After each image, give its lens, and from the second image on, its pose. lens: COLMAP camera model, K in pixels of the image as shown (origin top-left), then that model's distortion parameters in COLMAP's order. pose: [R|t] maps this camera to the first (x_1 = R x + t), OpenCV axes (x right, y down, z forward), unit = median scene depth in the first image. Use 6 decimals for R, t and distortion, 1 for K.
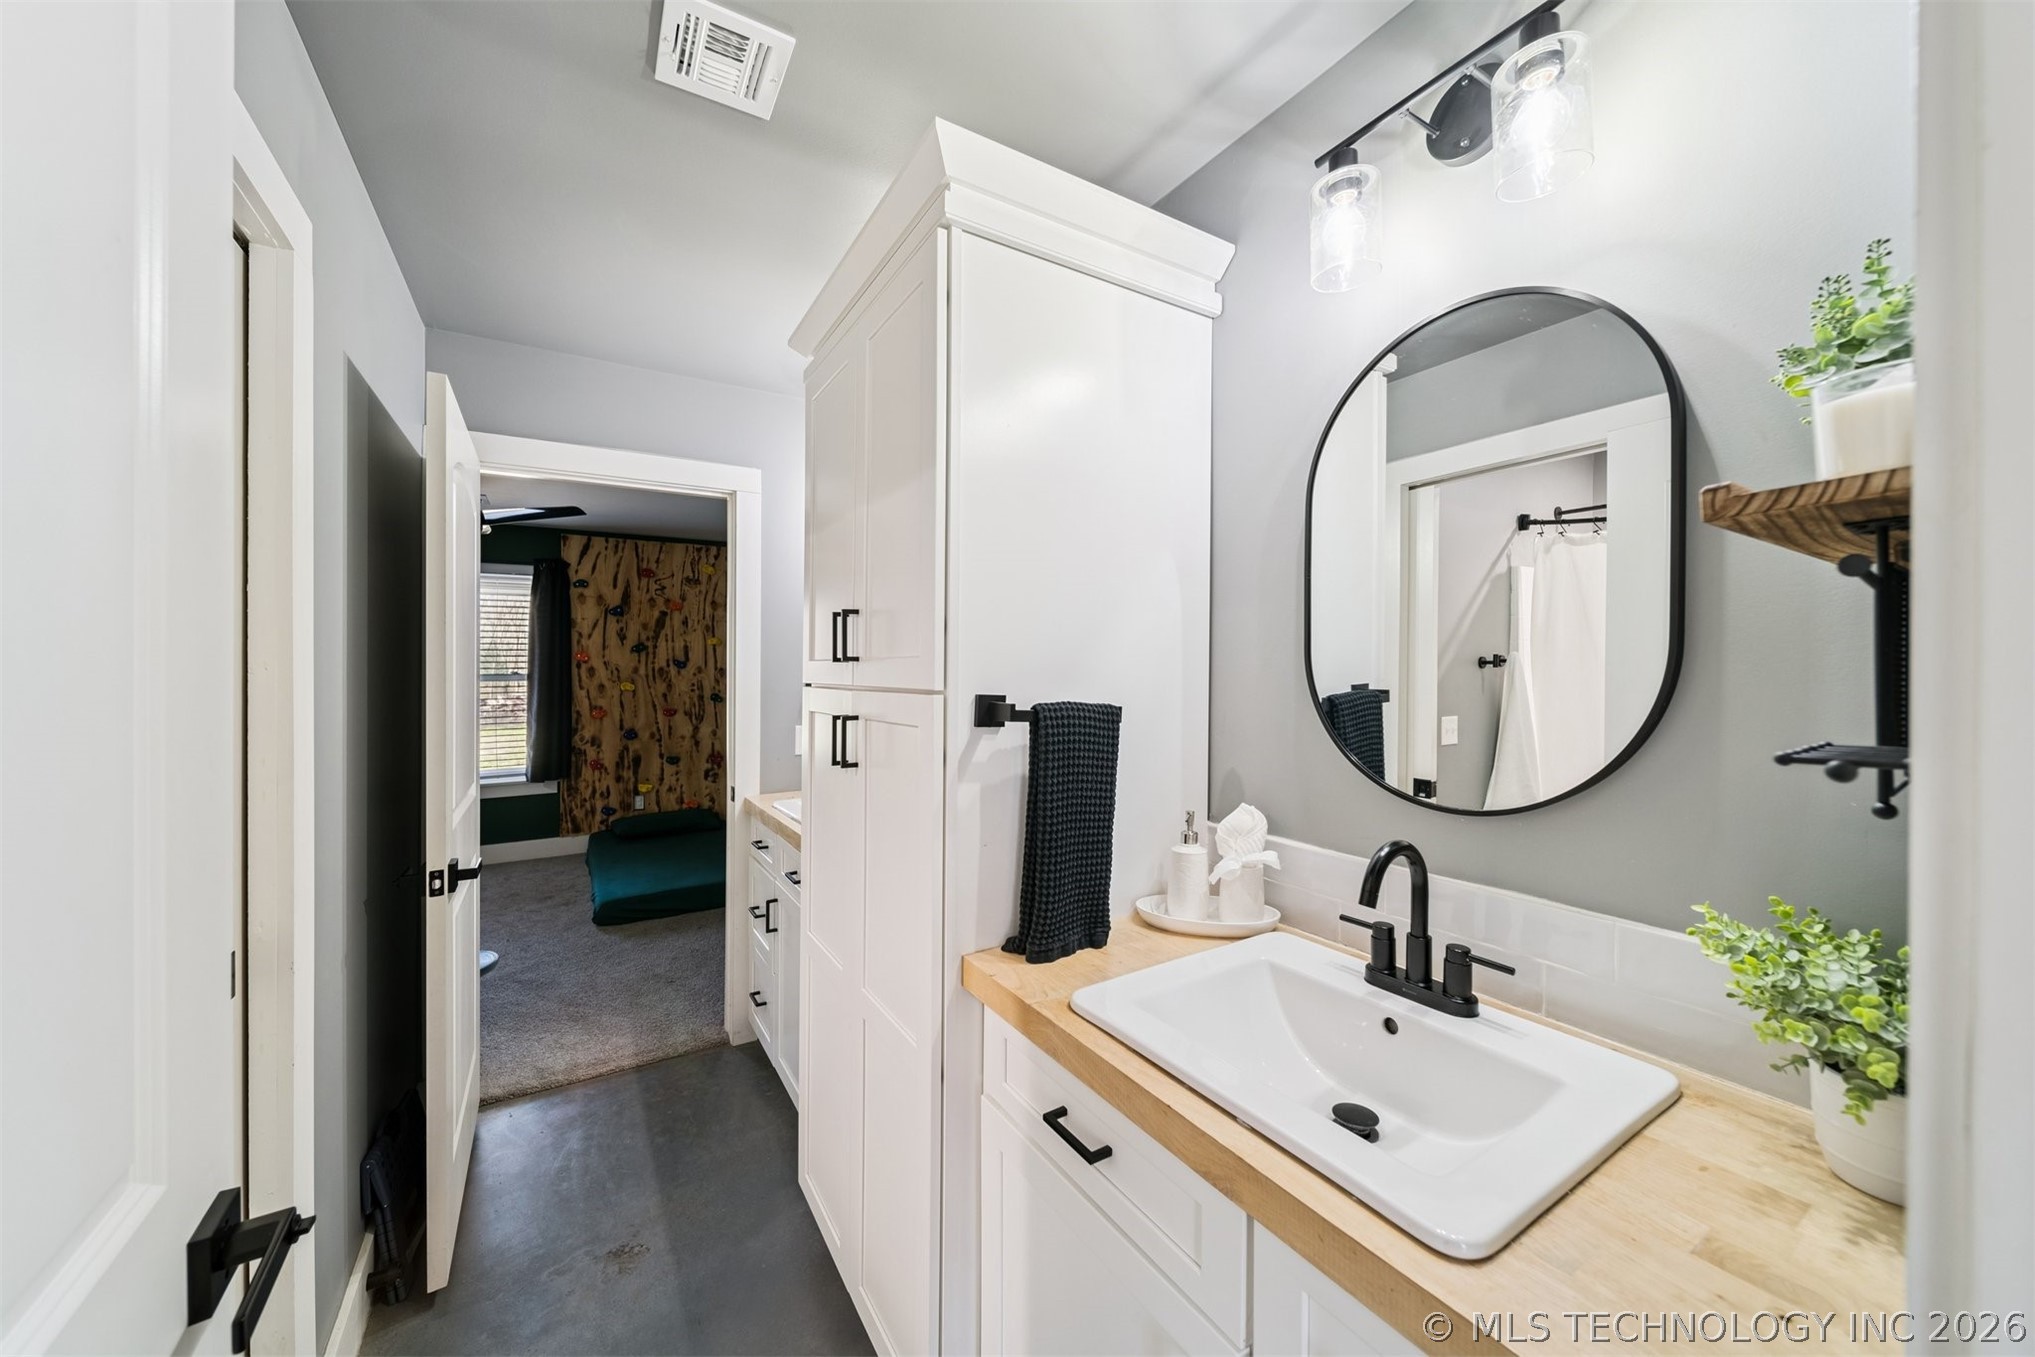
lens RADIAL K [[710.4, 0, 1018.9], [0, 710.4, 685.4], [0, 0, 1]] dist [-0.009333, -0.000112]
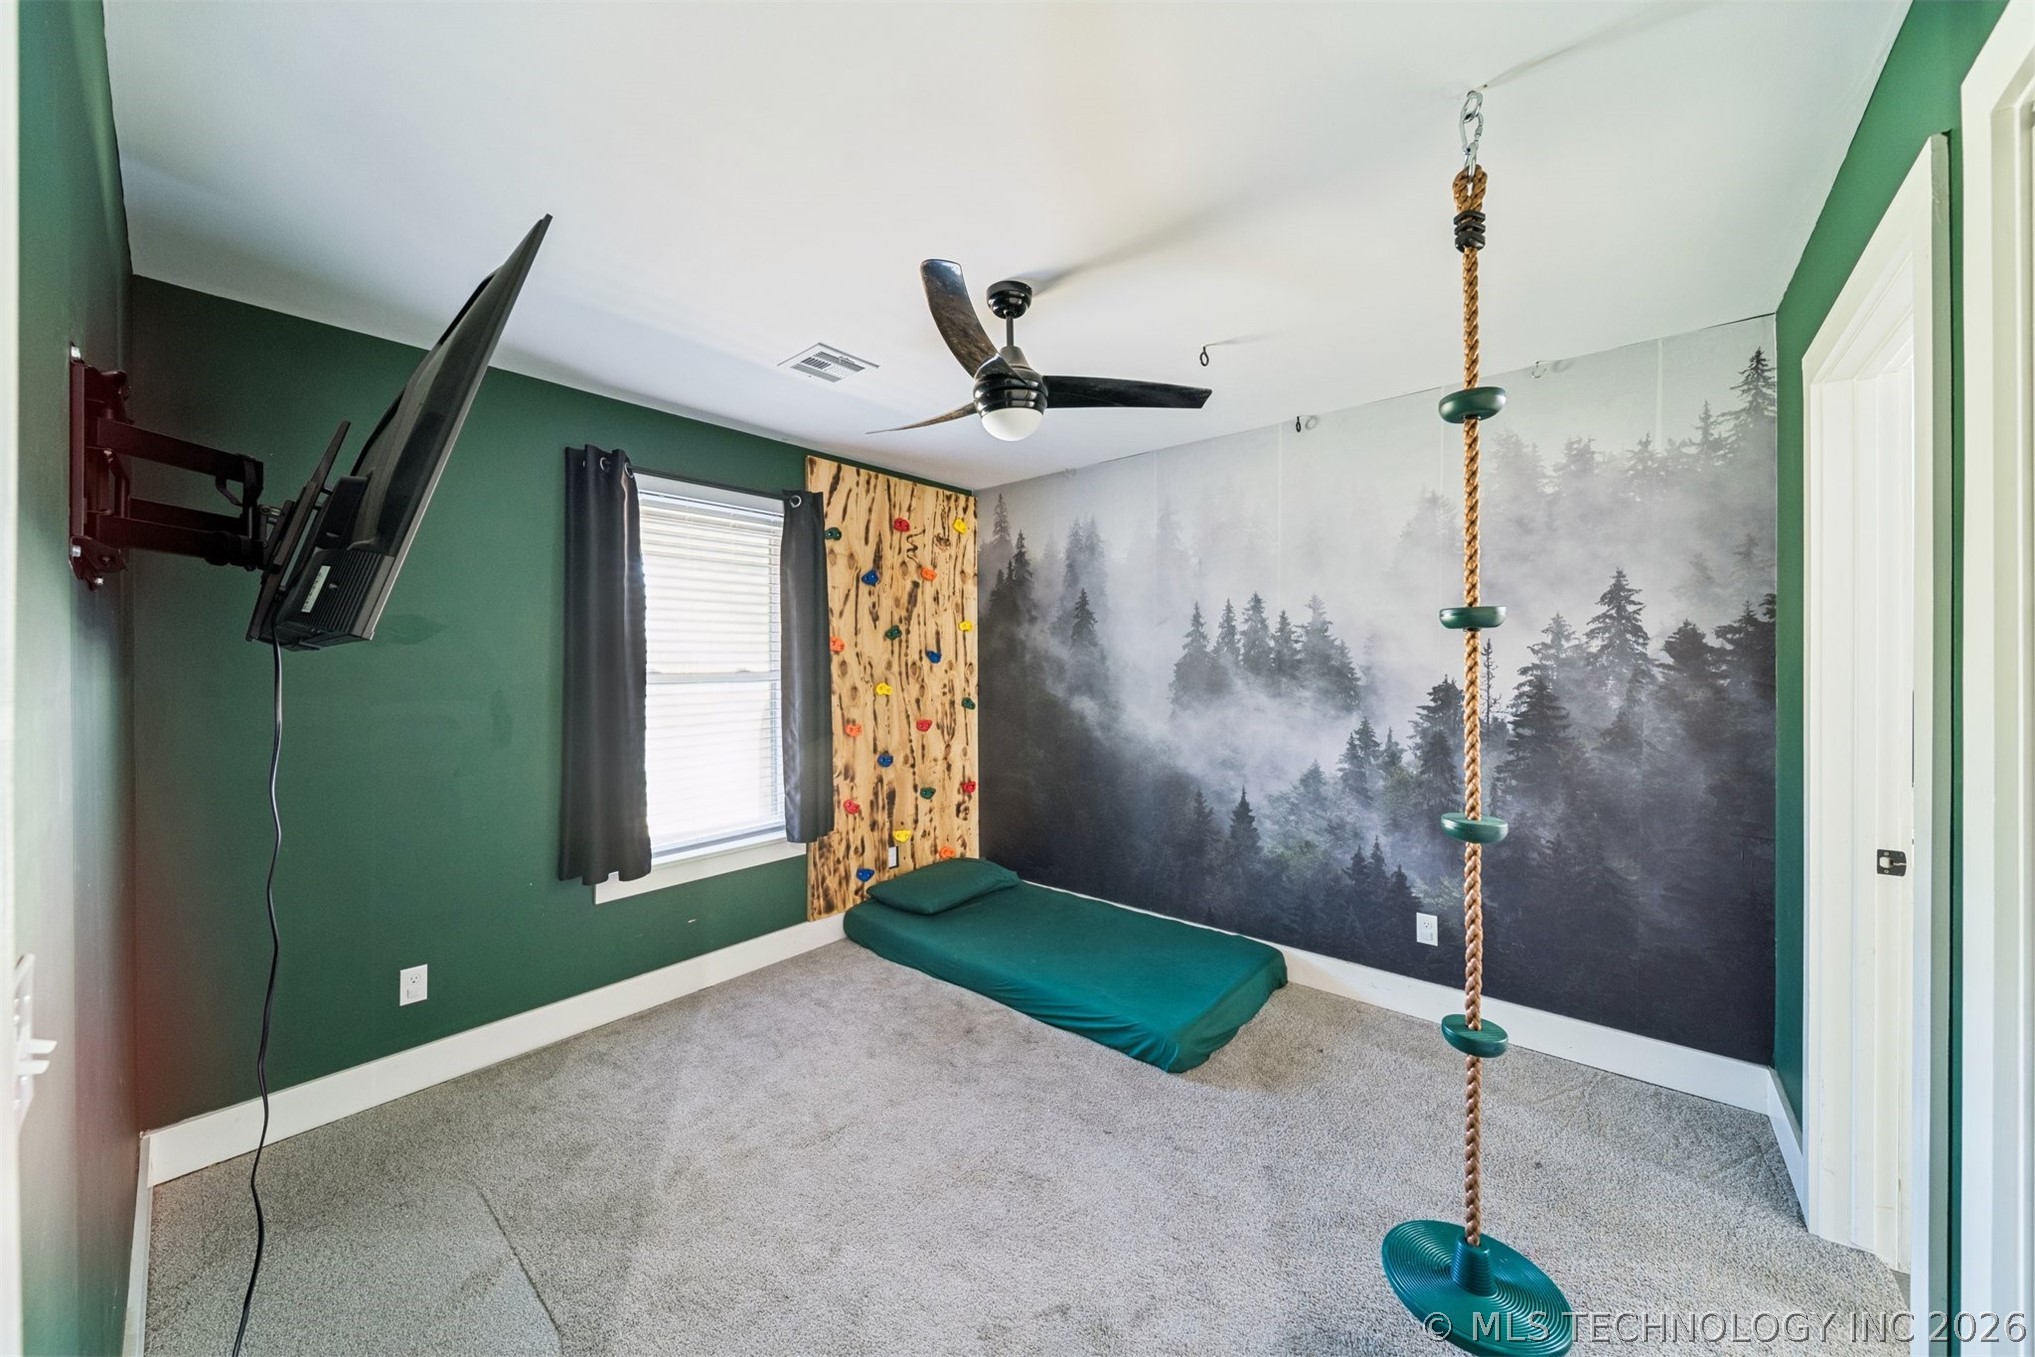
lens RADIAL K [[710.4, 0, 1011.7], [0, 710.4, 682.5], [0, 0, 1]] dist [-0.009333, -0.000112]
pose [[0.954804, -0.005507, 0.297186, -0.632157], [0.004673, 0.999983, 0.003515, -0.006701], [-0.297200, -0.001968, 0.954813, 0.307143]]
